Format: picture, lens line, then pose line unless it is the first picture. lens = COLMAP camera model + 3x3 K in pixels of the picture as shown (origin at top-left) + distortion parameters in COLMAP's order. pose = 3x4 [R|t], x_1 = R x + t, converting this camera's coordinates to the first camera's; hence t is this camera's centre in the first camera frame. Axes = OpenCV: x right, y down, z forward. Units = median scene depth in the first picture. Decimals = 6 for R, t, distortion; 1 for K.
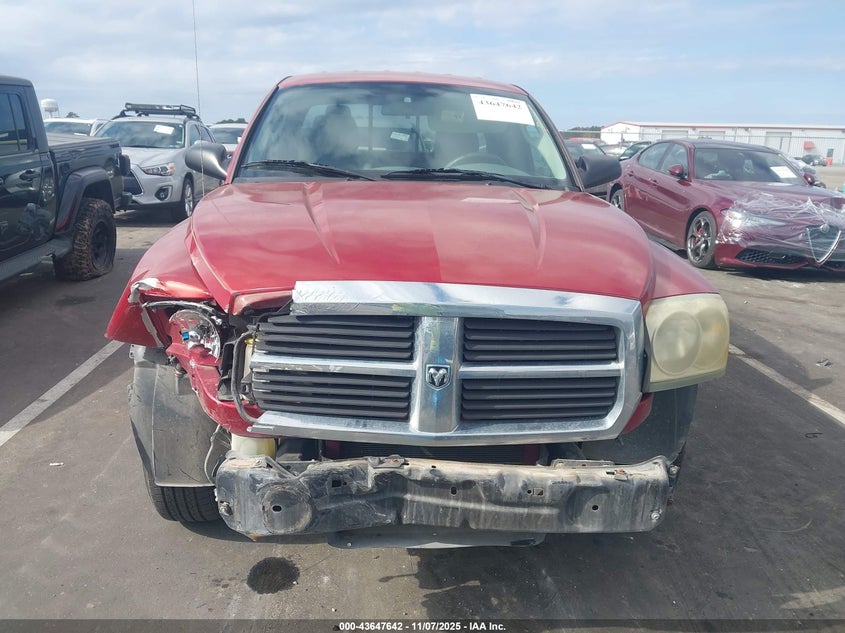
lens RADIAL K [[668.6, 0, 422.5], [0, 668.6, 316.5], [0, 0, 1]] dist [0.005568, -0.008168]
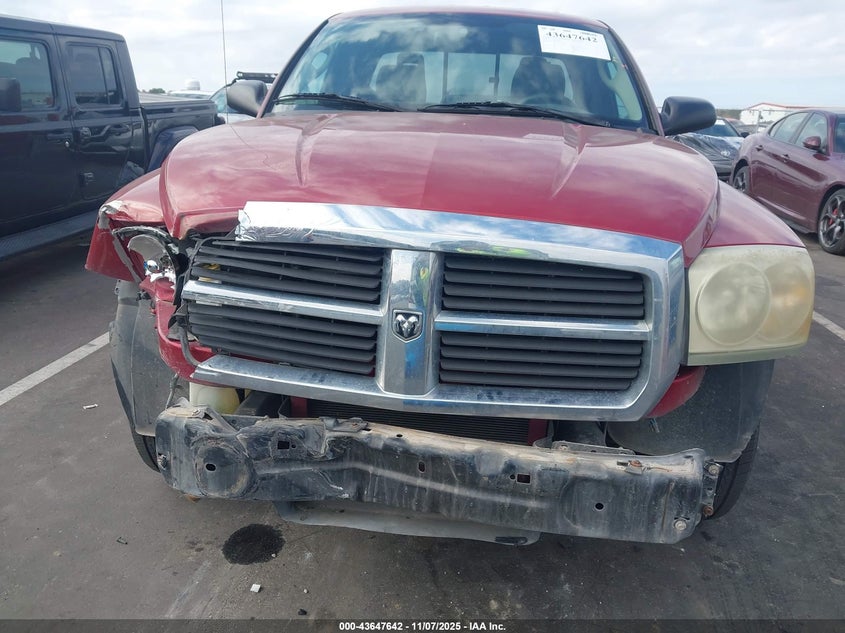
lens RADIAL K [[668.6, 0, 422.5], [0, 668.6, 316.5], [0, 0, 1]] dist [0.005568, -0.008168]
pose [[0.984144, 0.058351, -0.167501, 0.170692], [-0.054013, 0.998079, 0.030338, 0.052415], [0.168949, -0.020810, 0.985405, 0.199949]]
